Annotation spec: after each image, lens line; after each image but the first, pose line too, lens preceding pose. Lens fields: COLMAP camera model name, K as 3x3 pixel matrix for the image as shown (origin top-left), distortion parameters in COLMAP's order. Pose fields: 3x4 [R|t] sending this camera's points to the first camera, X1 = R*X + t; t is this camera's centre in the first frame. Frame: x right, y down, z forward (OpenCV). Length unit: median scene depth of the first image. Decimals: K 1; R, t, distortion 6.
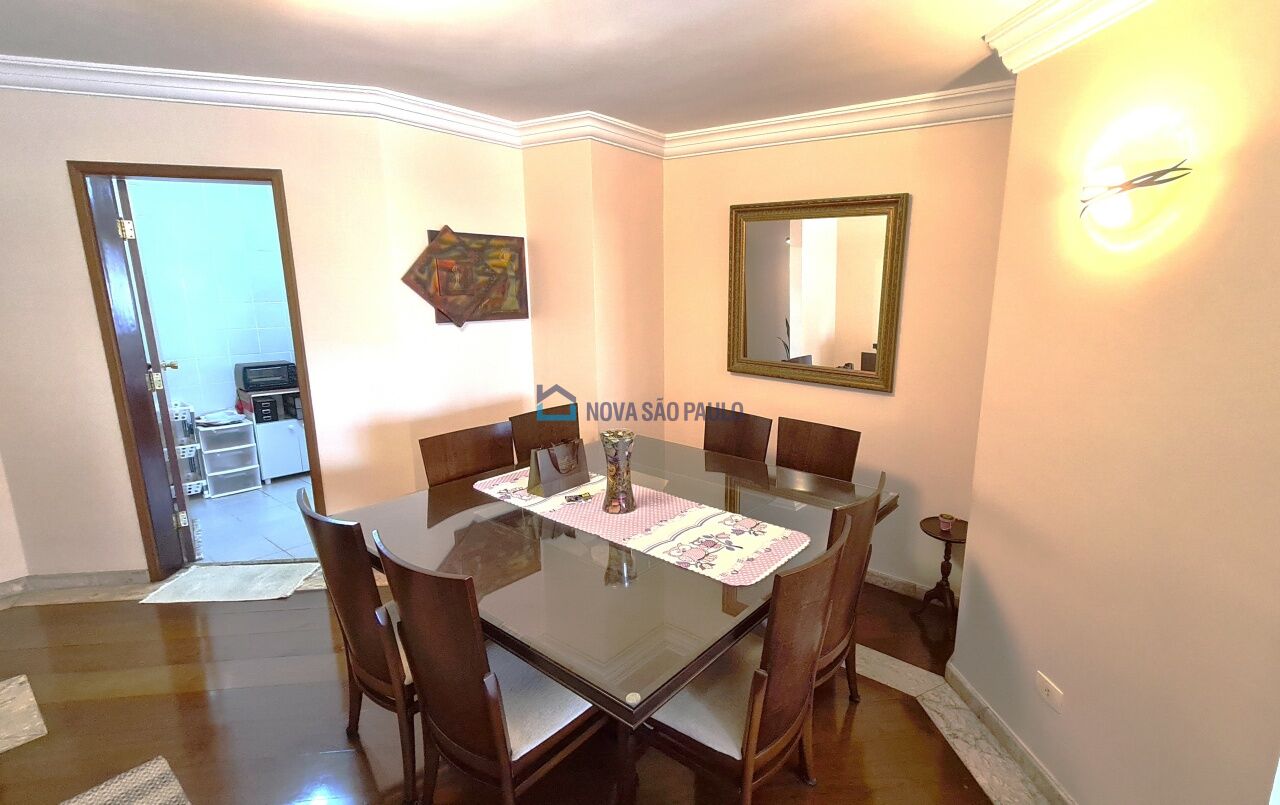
lens RADIAL K [[589.6, 0, 699.3], [0, 589.6, 406.6], [0, 0, 1]] dist [0.002910, 0.000549]
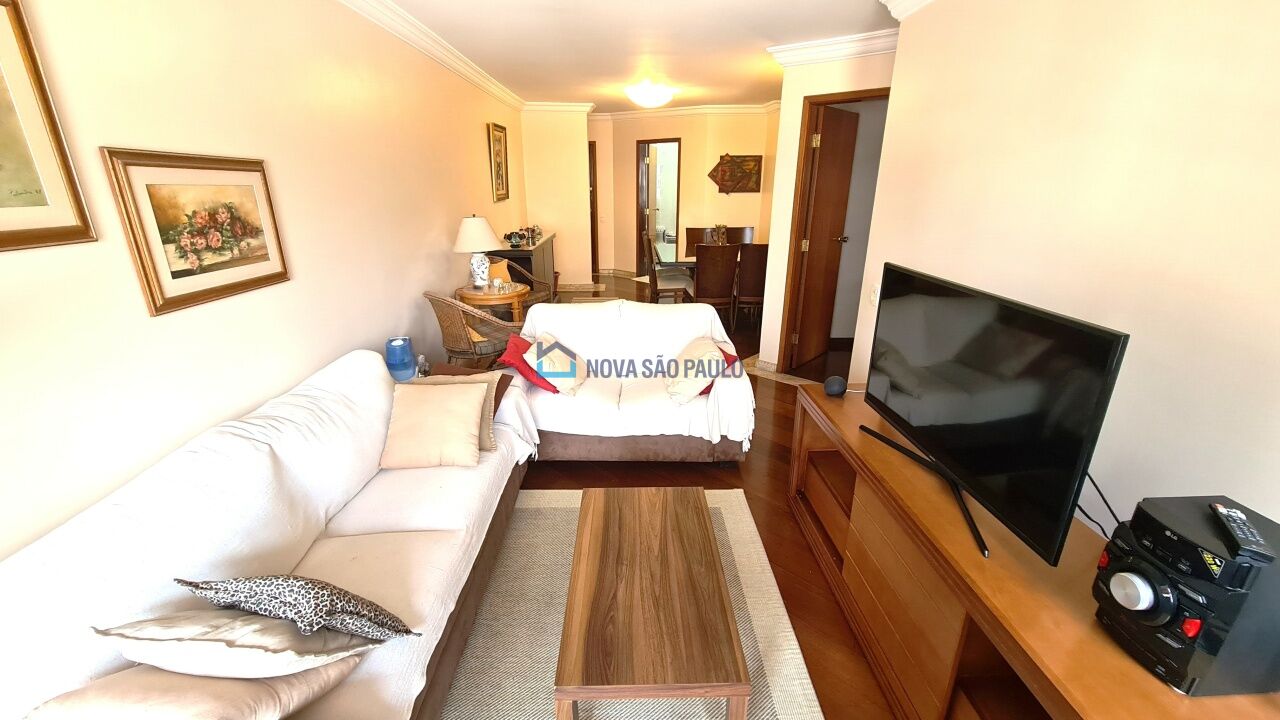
lens RADIAL K [[520.5, 0, 641.5], [0, 520.5, 356.1], [0, 0, 1]] dist [0.001484, -0.000058]
pose [[0.606585, 0.238697, -0.758339, 1.204885], [-0.155581, 0.971061, 0.181206, 0.185194], [0.779647, 0.008066, 0.626167, -0.655880]]
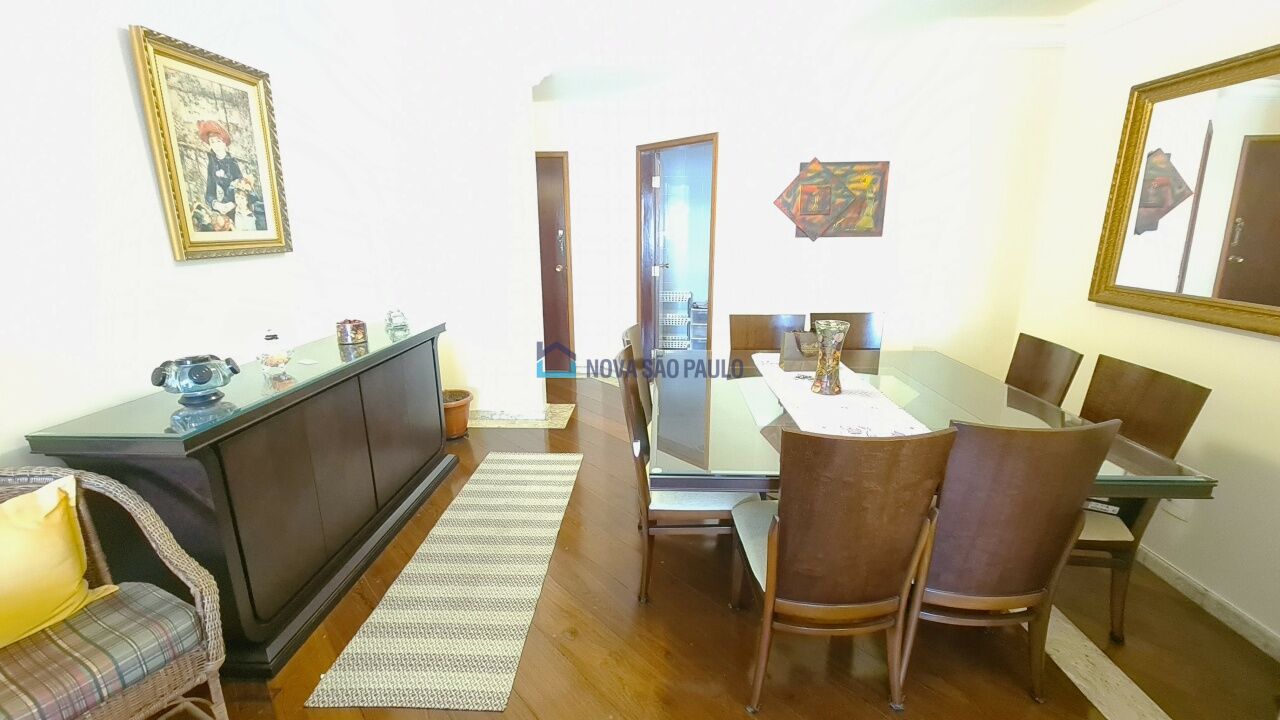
lens RADIAL K [[520.5, 0, 641.2], [0, 520.5, 363.3], [0, 0, 1]] dist [0.001484, -0.000058]
pose [[0.555305, 0.194419, -0.808602, 0.320443], [-0.163072, 0.978871, 0.123369, 0.038318], [0.815502, 0.063353, 0.575276, 0.099263]]
